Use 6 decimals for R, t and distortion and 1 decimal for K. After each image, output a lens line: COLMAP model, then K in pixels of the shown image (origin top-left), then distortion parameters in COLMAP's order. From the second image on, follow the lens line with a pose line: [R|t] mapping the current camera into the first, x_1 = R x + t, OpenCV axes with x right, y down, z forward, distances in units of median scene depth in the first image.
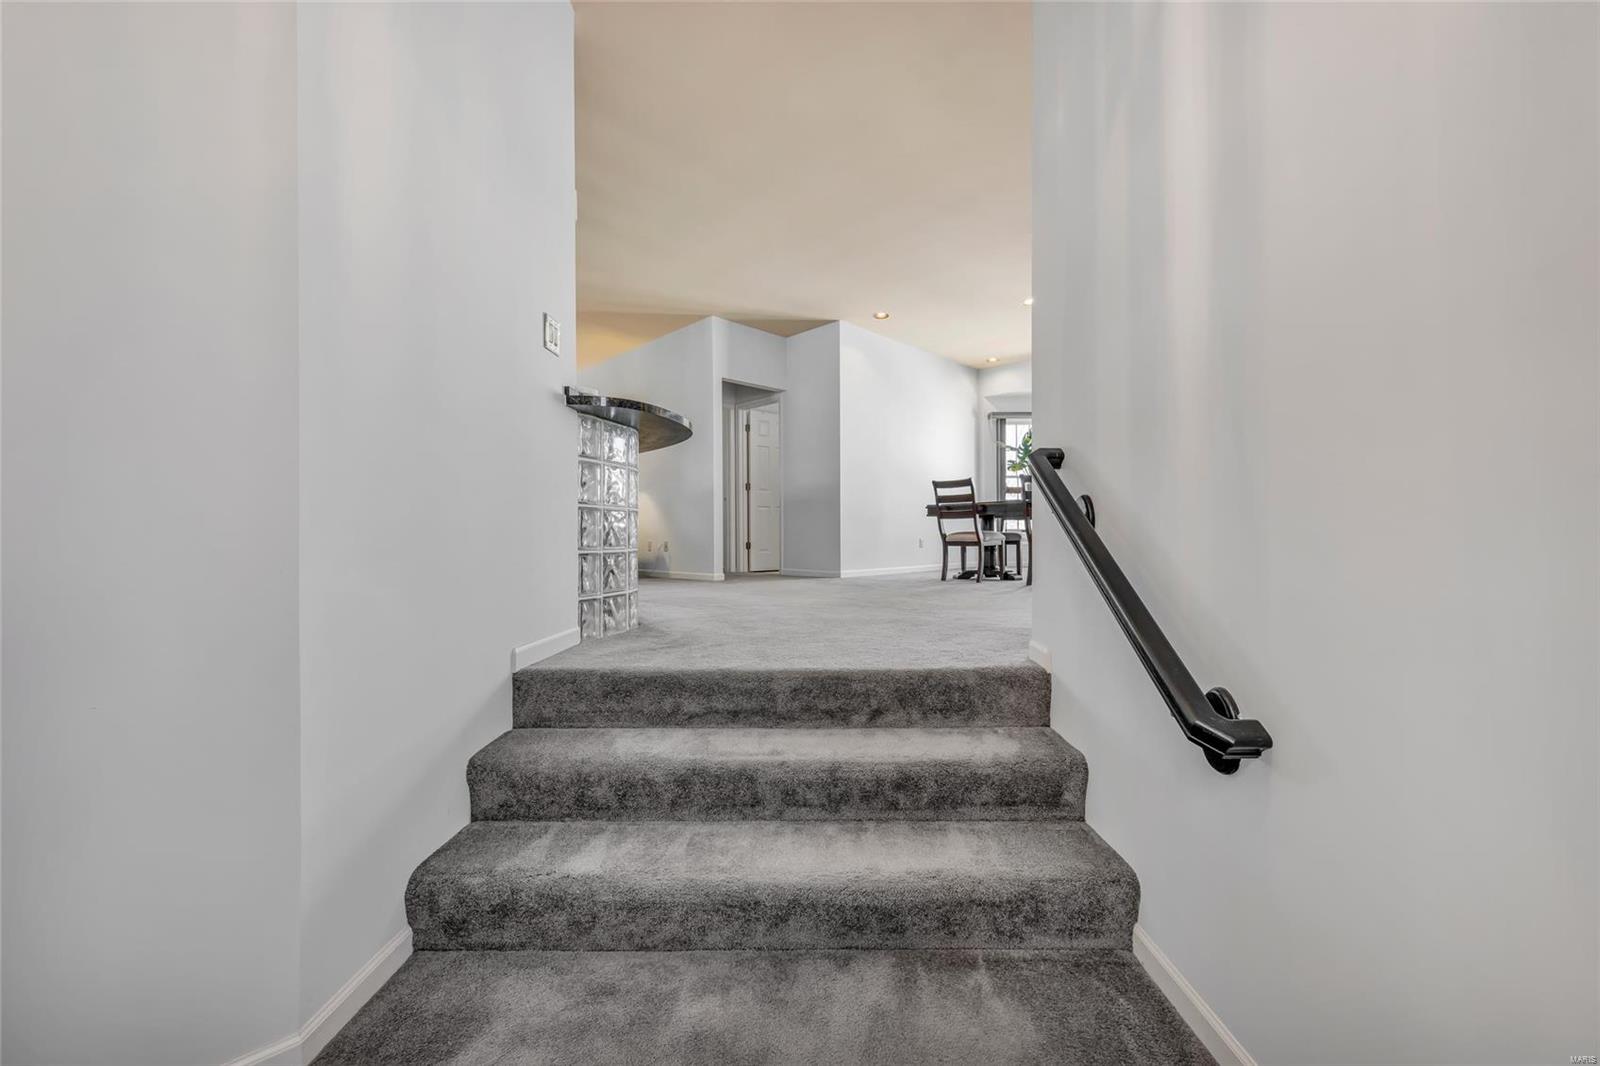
lens RADIAL K [[636.1, 0, 806.7], [0, 636.1, 532.9], [0, 0, 1]] dist [0.006520, -0.000107]
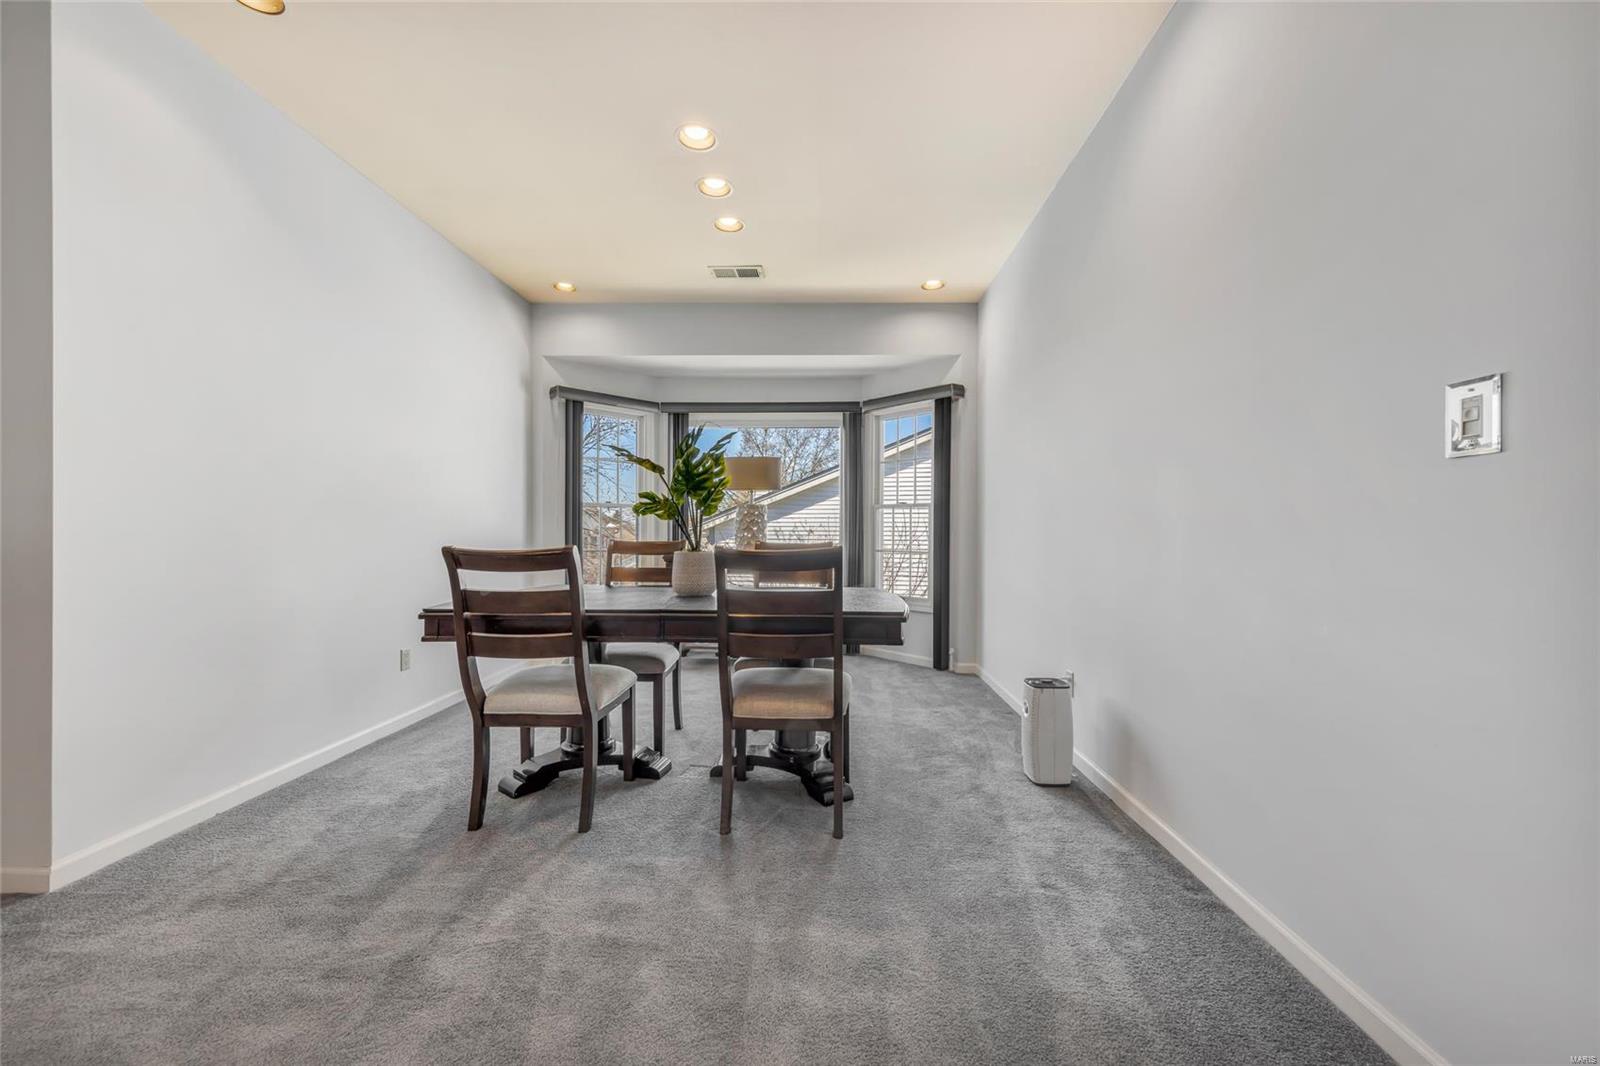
lens RADIAL K [[625.0, 0, 804.0], [0, 625.0, 535.9], [0, 0, 1]] dist [0.003930, -0.000118]
pose [[0.739026, 0.004292, 0.673663, 0.108296], [-0.012220, 0.999901, 0.007036, -0.085031], [-0.673566, -0.013432, 0.739005, 0.585254]]
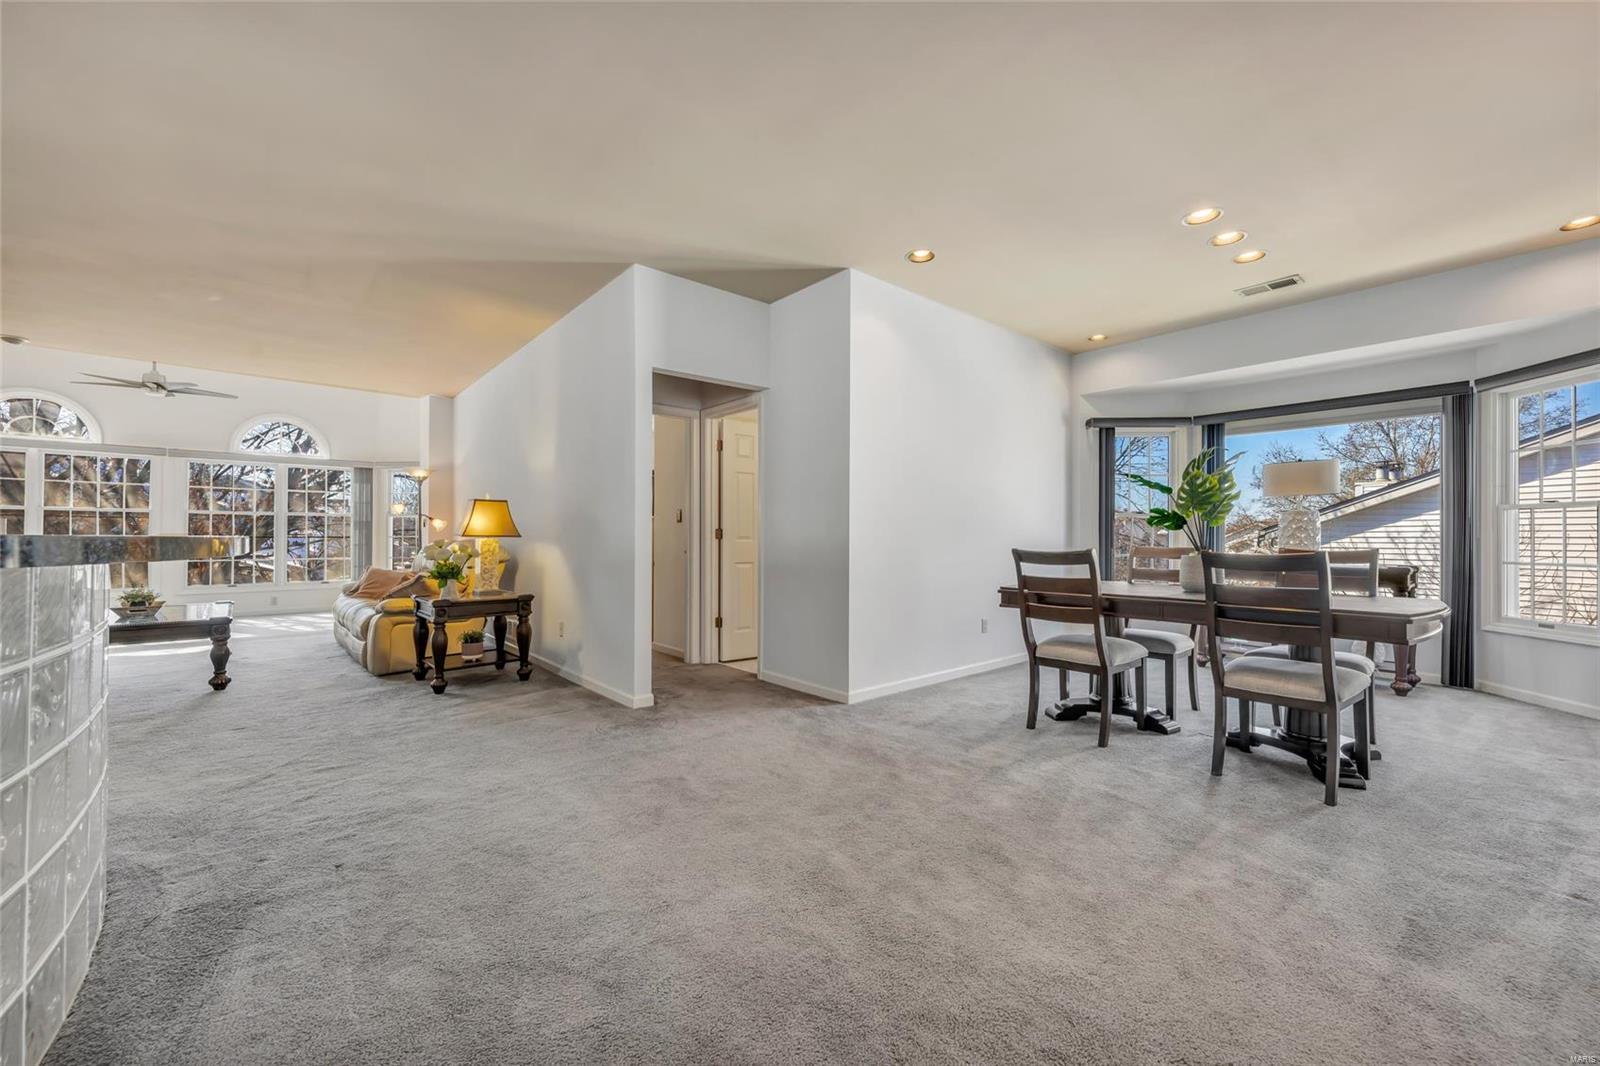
lens RADIAL K [[625.0, 0, 804.0], [0, 625.0, 535.9], [0, 0, 1]] dist [0.003930, -0.000118]
pose [[0.996486, 0.006973, -0.083464, 0.059464], [-0.006608, 0.999967, 0.004644, -0.086834], [0.083494, -0.004076, 0.996500, 0.416999]]
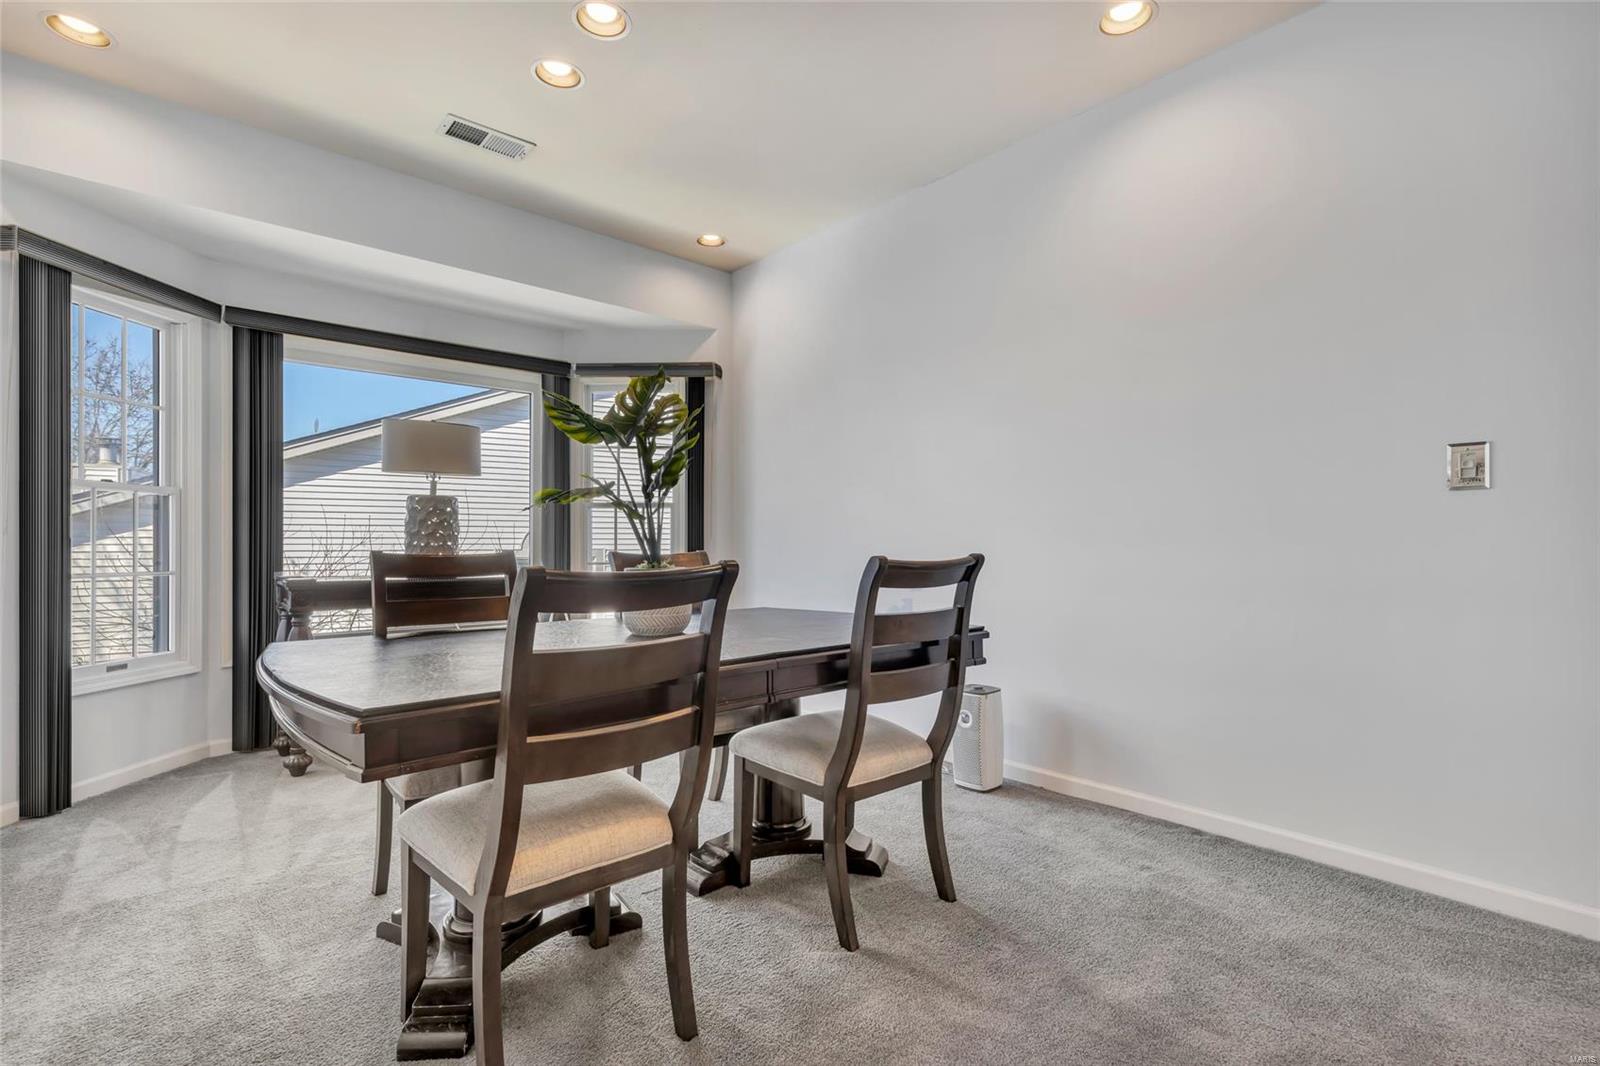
lens RADIAL K [[740.2, 0, 800.0], [0, 740.2, 541.9], [0, 0, 1]] dist [-0.001465, -0.000526]
pose [[0.068218, 0.003631, 0.997664, 0.016556], [-0.008268, 0.999961, -0.003074, -0.081564], [-0.997636, -0.008039, 0.068245, 0.848284]]
